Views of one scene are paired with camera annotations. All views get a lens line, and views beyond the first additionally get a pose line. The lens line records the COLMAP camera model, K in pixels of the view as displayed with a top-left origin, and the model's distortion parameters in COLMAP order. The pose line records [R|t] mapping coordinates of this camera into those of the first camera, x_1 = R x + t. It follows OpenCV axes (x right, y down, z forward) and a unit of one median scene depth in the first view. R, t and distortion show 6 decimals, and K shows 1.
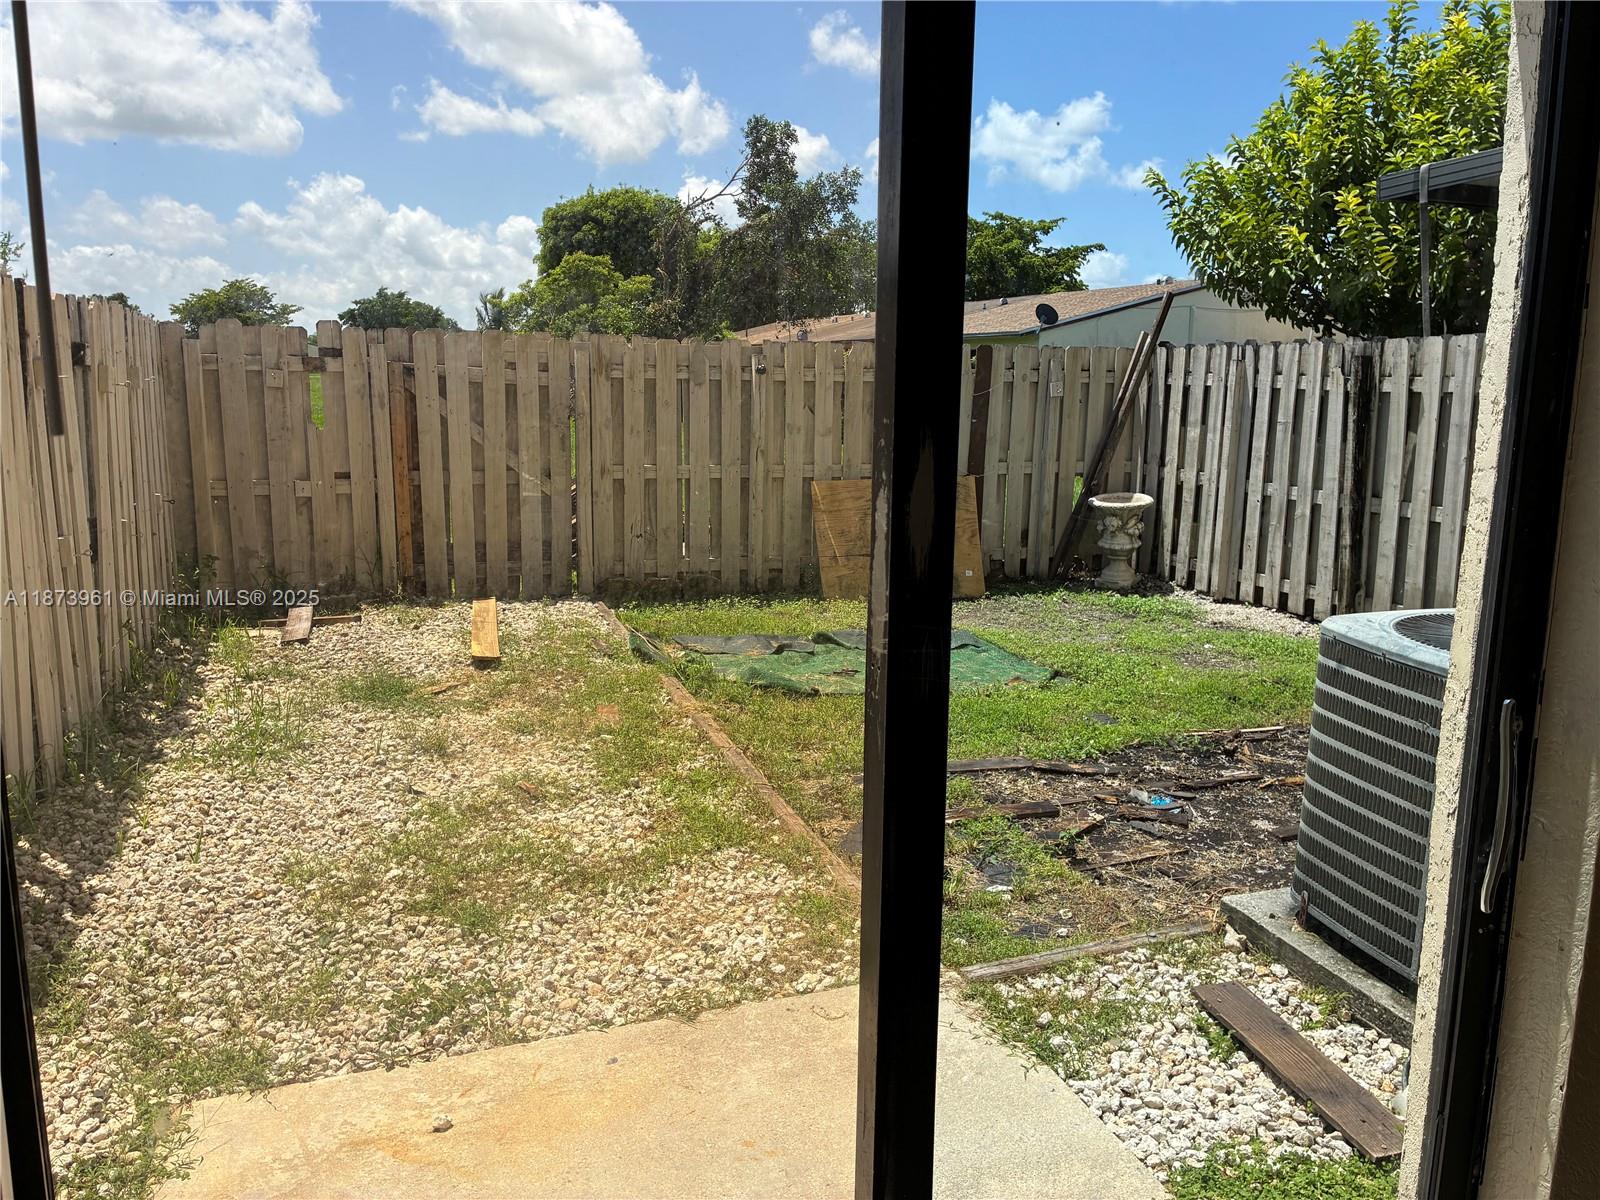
lens RADIAL K [[1210.9, 0, 817.6], [0, 1210.9, 576.6], [0, 0, 1]] dist [0.051981, -0.072304]
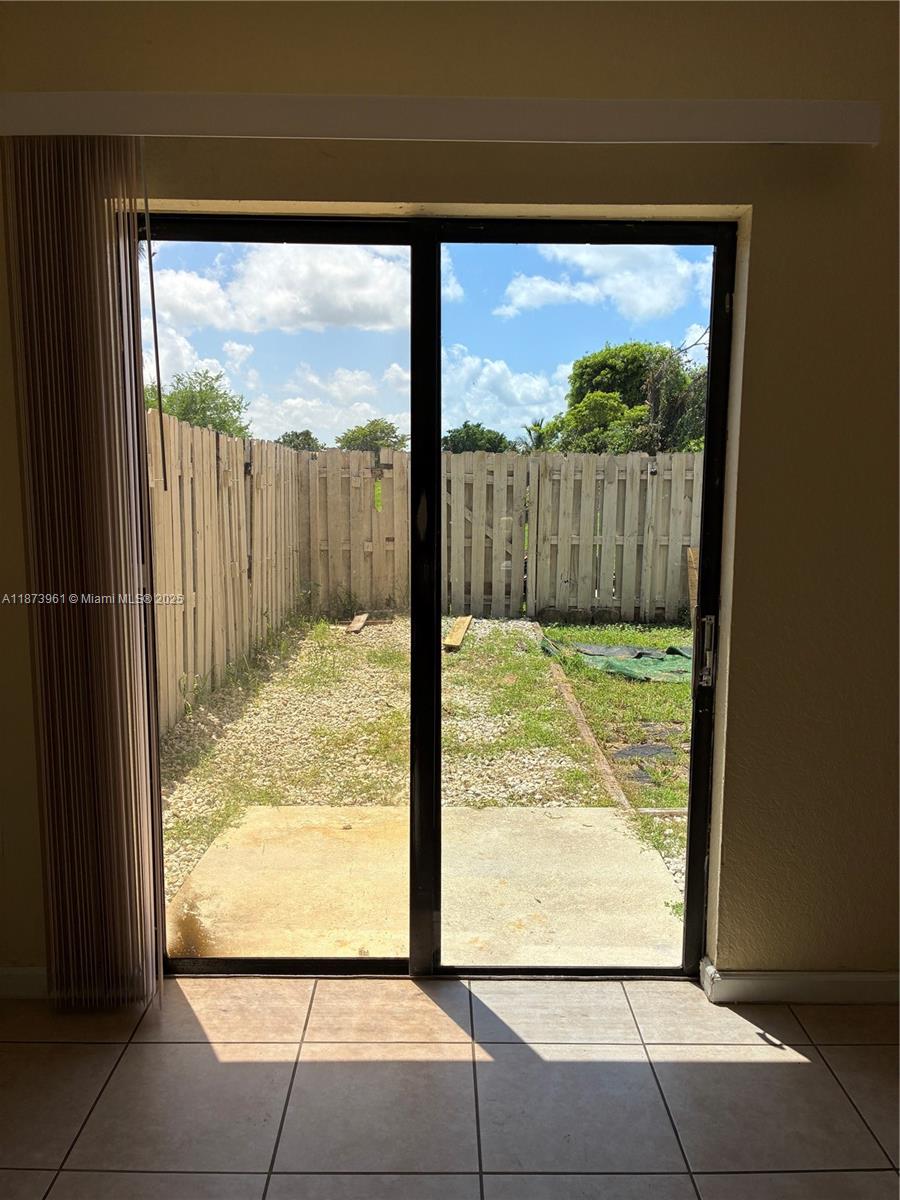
lens RADIAL K [[908.2, 0, 448.0], [0, 908.2, 599.3], [0, 0, 1]] dist [0.051981, -0.072304]
pose [[0.935689, 0.036974, -0.350883, 0.164773], [-0.048702, 0.998509, -0.024657, 0.034792], [0.349448, 0.040160, 0.936095, -0.181246]]
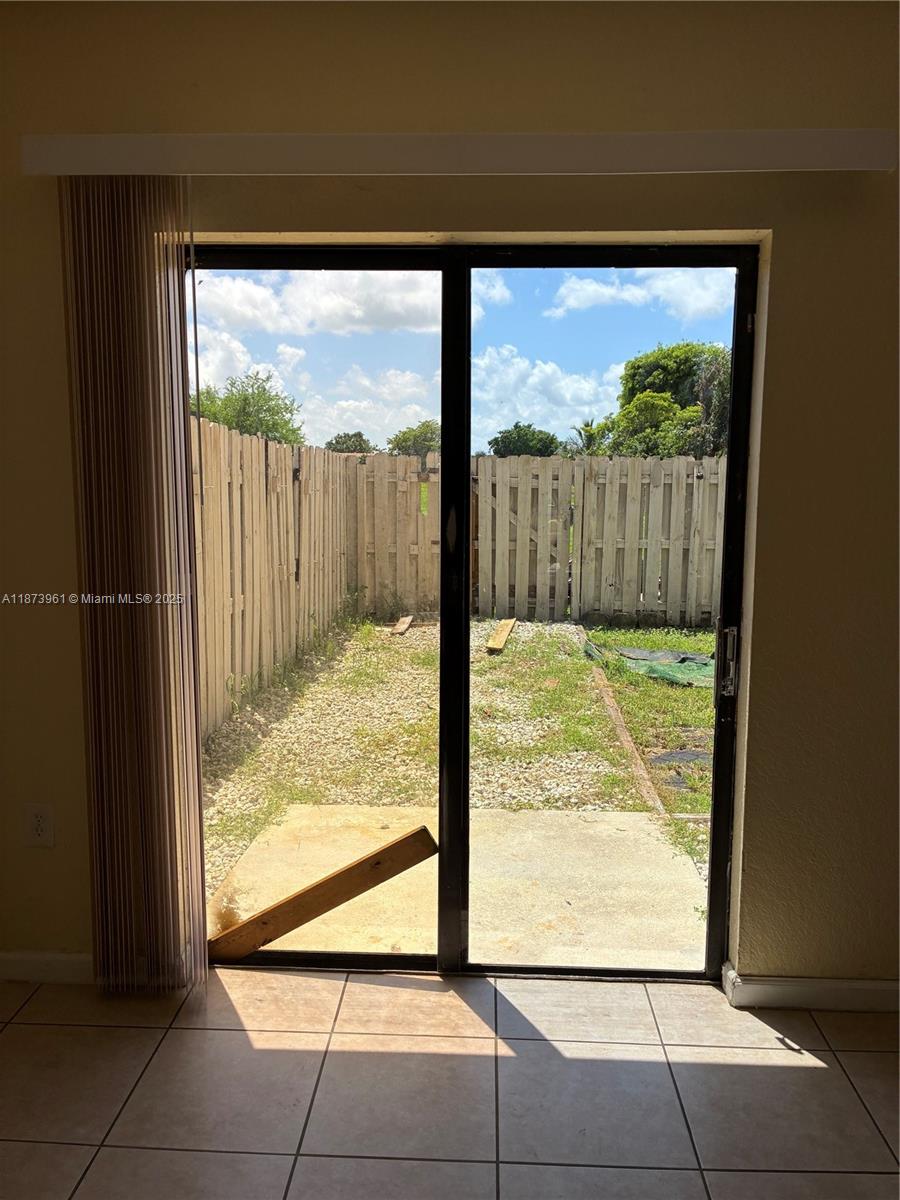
lens RADIAL K [[908.2, 0, 453.7], [0, 908.2, 592.3], [0, 0, 1]] dist [0.051981, -0.072304]
pose [[0.917207, 0.040321, -0.396365, 0.178936], [-0.056824, 0.997934, -0.029976, 0.030455], [0.394337, 0.050017, 0.917604, -0.192005]]
